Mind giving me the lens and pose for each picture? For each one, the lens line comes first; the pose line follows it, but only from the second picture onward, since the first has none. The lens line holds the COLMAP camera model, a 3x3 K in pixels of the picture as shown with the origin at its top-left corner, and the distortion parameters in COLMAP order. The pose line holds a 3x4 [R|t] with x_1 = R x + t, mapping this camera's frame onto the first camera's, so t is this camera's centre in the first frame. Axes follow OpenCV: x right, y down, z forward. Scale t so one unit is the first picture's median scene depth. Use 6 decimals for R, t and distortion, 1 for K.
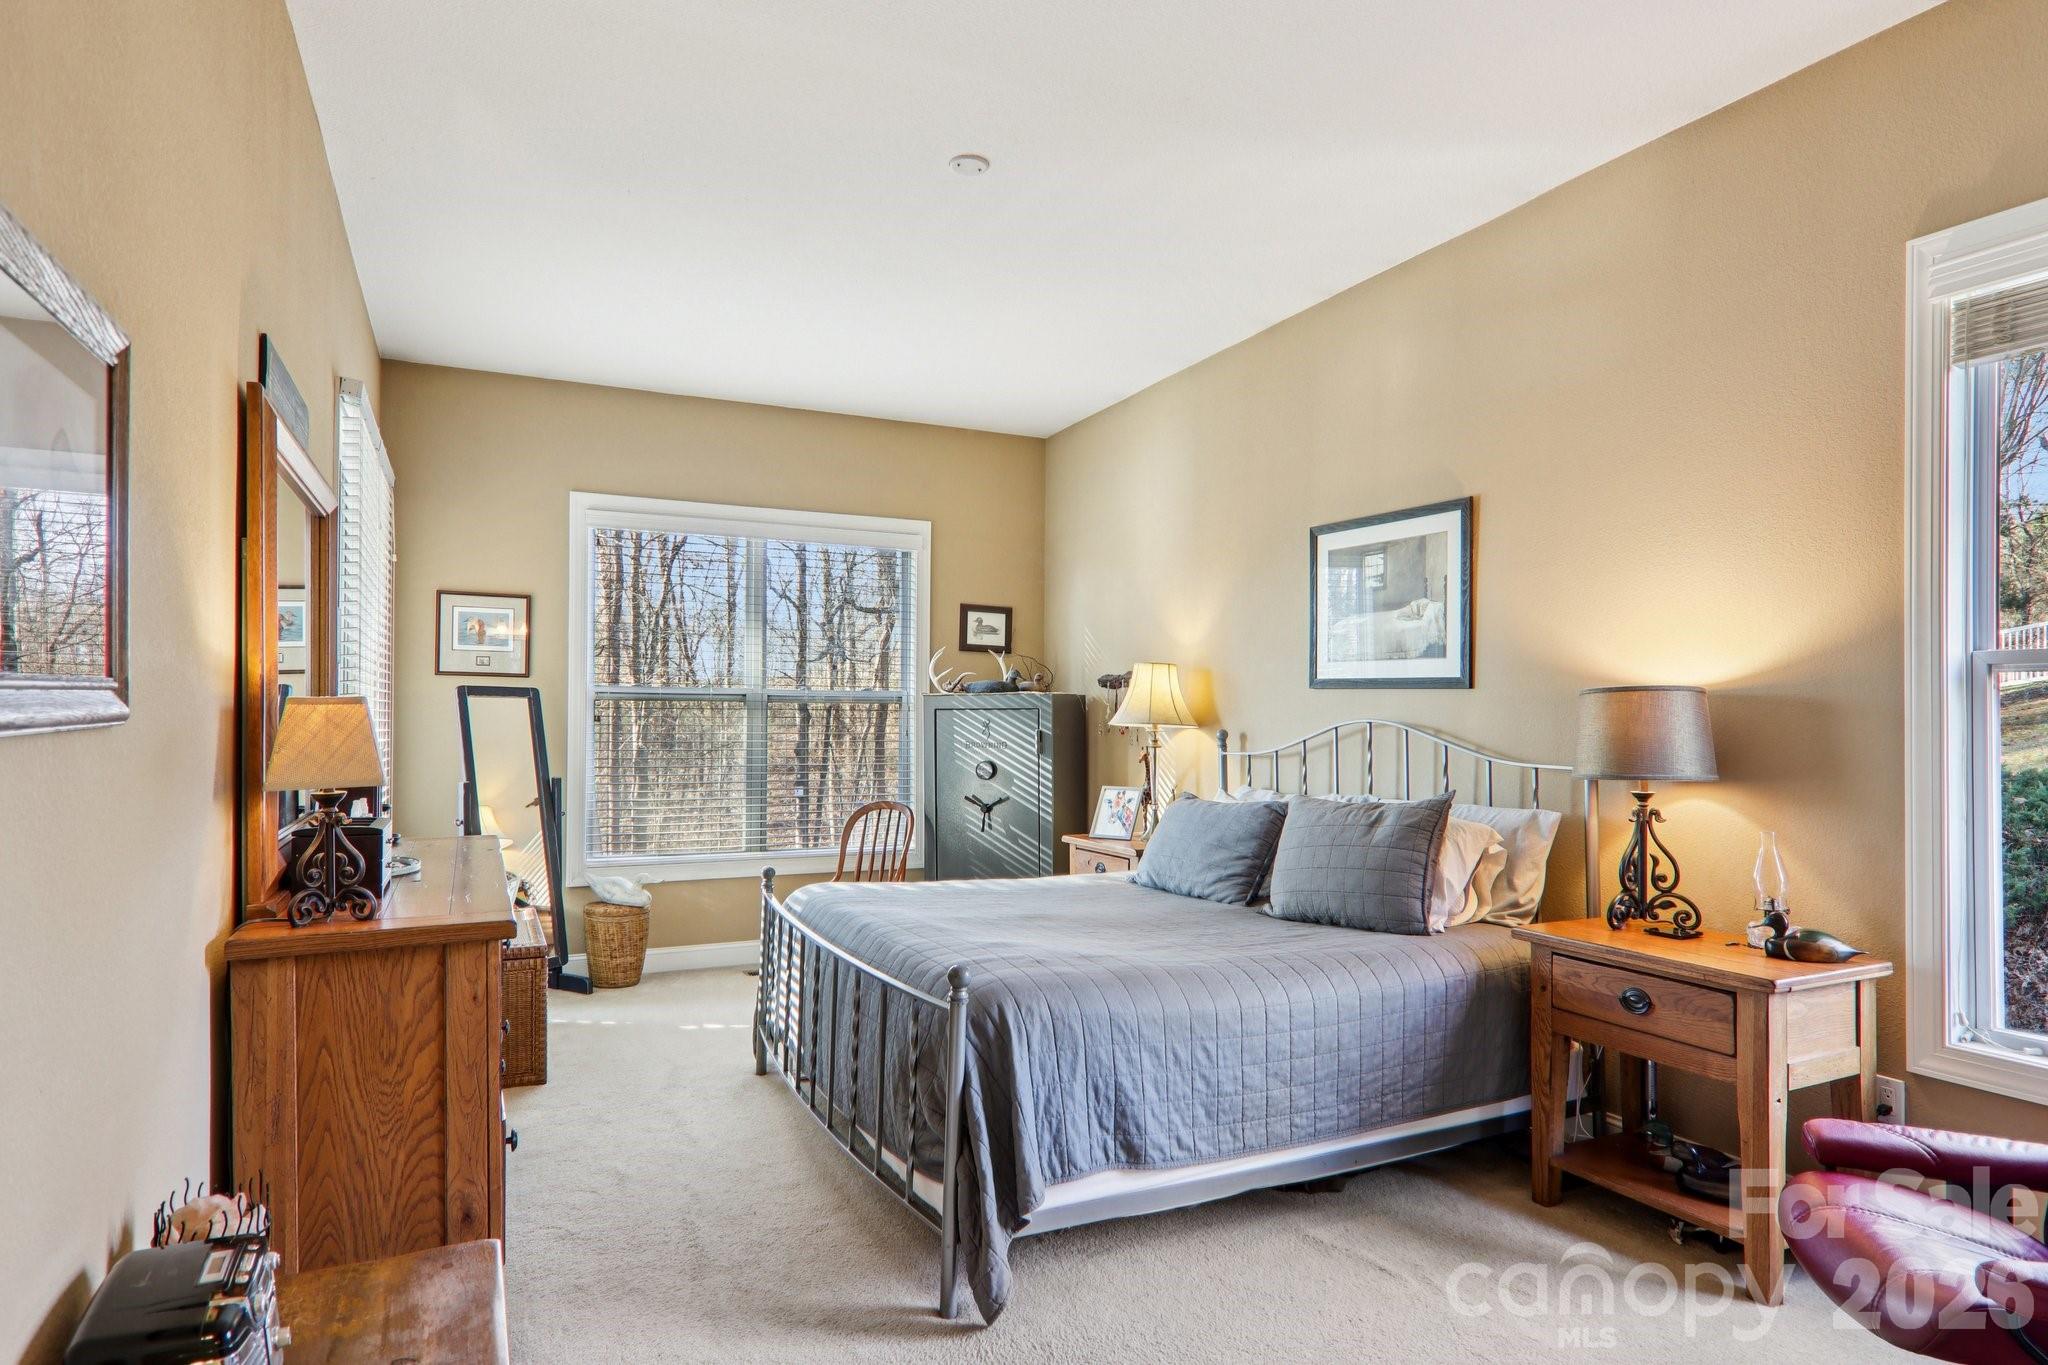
lens RADIAL K [[1164.7, 0, 1016.7], [0, 1164.7, 717.3], [0, 0, 1]] dist [0.000563, -0.013175]
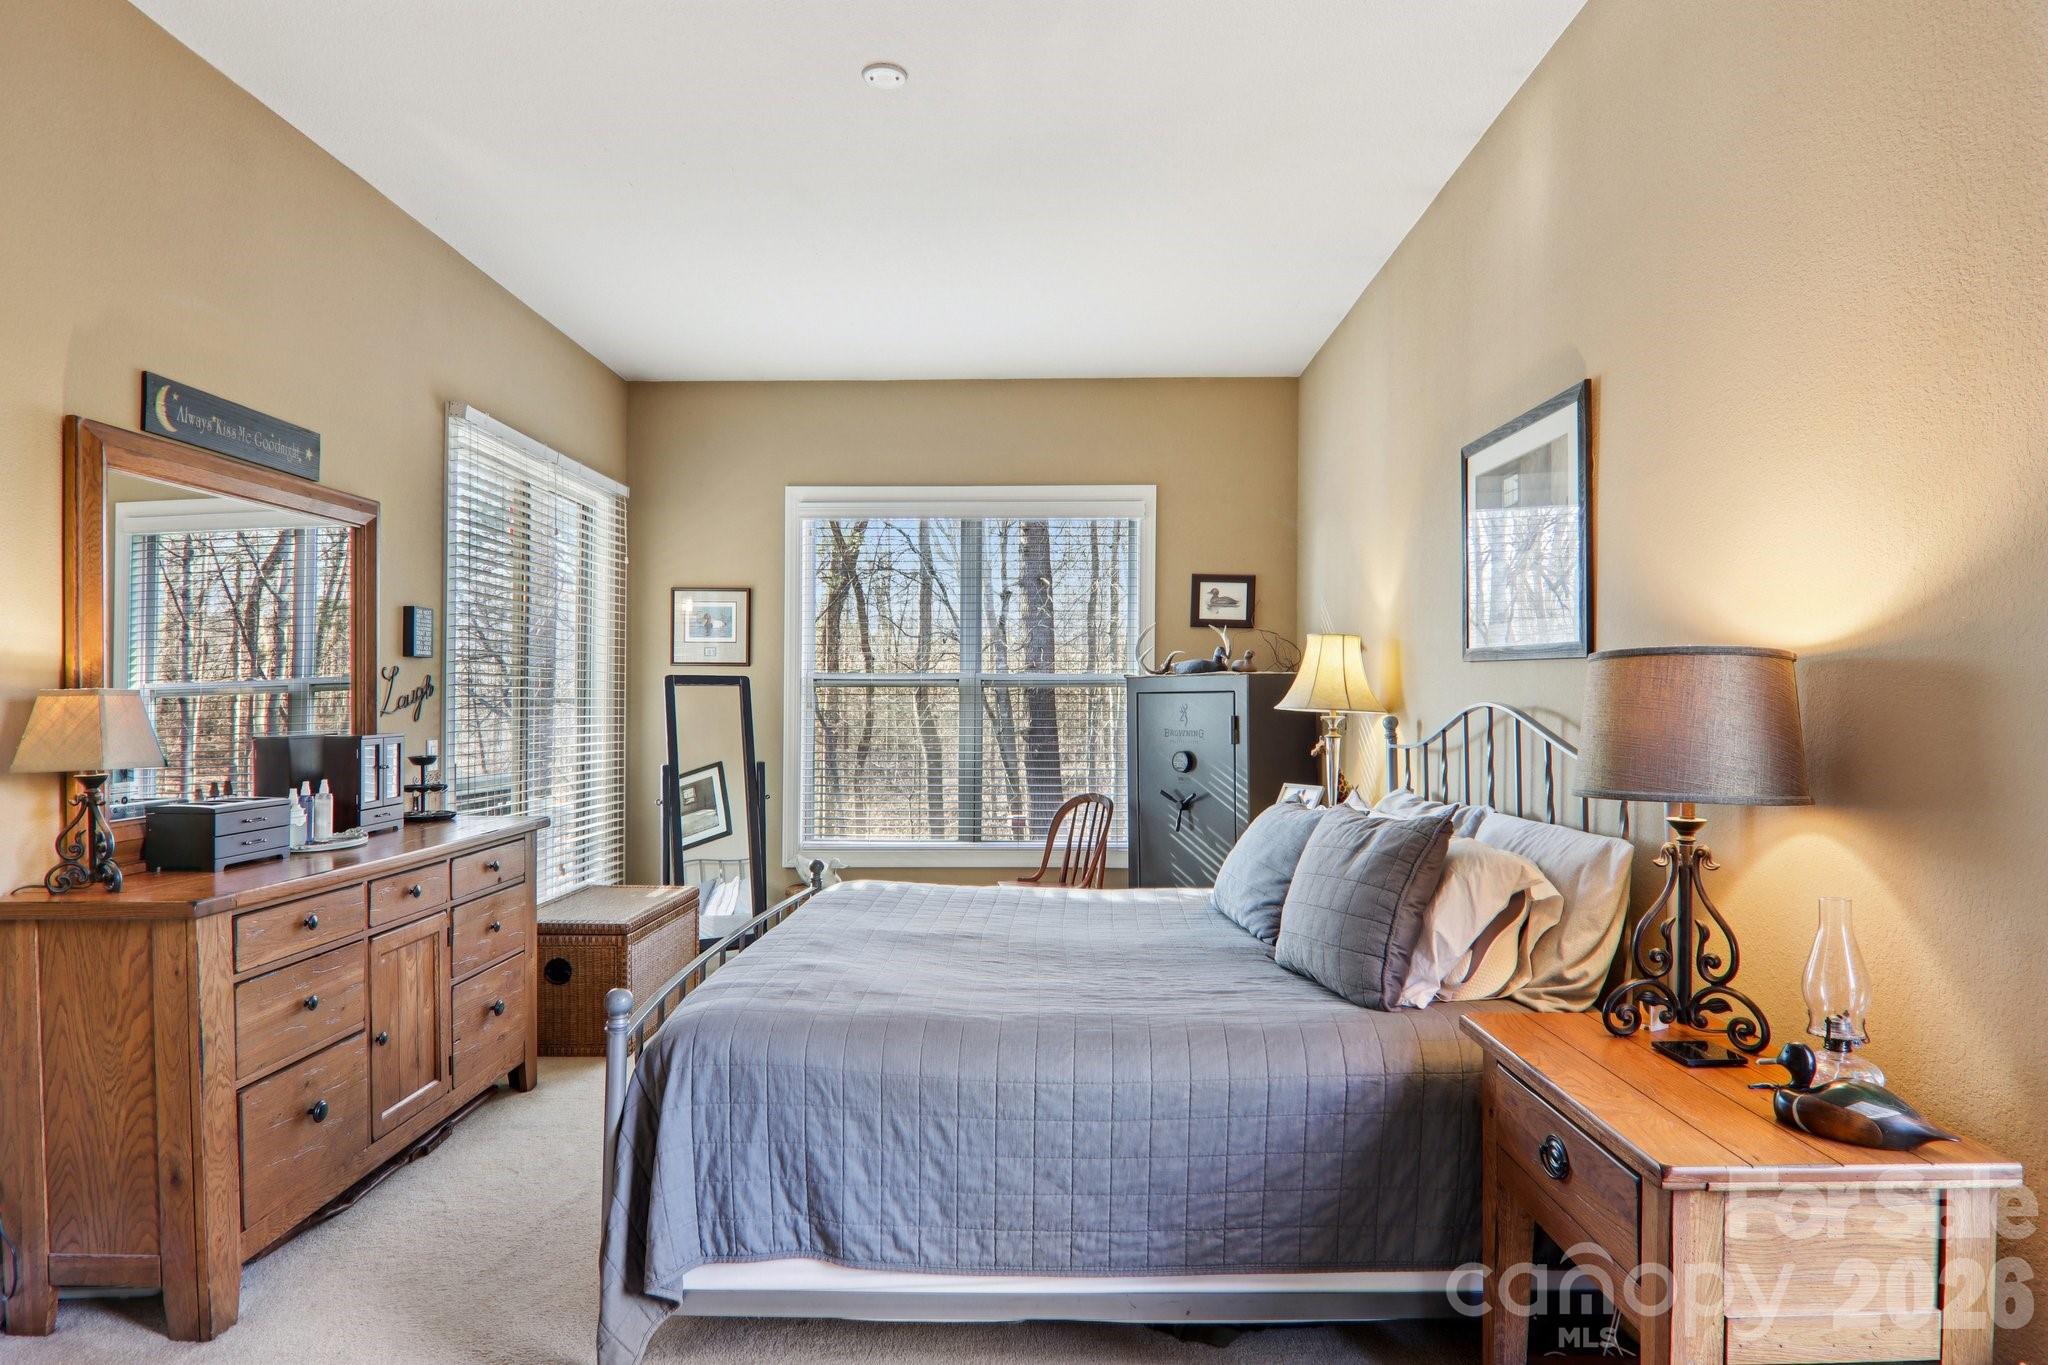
lens RADIAL K [[1178.3, 0, 1022.4], [0, 1178.3, 698.4], [0, 0, 1]] dist [-0.008297, -0.004856]
pose [[0.894959, -0.006188, -0.446105, 0.540866], [0.005343, 0.999981, -0.003152, -0.000290], [0.446116, 0.000437, 0.894975, 0.303727]]
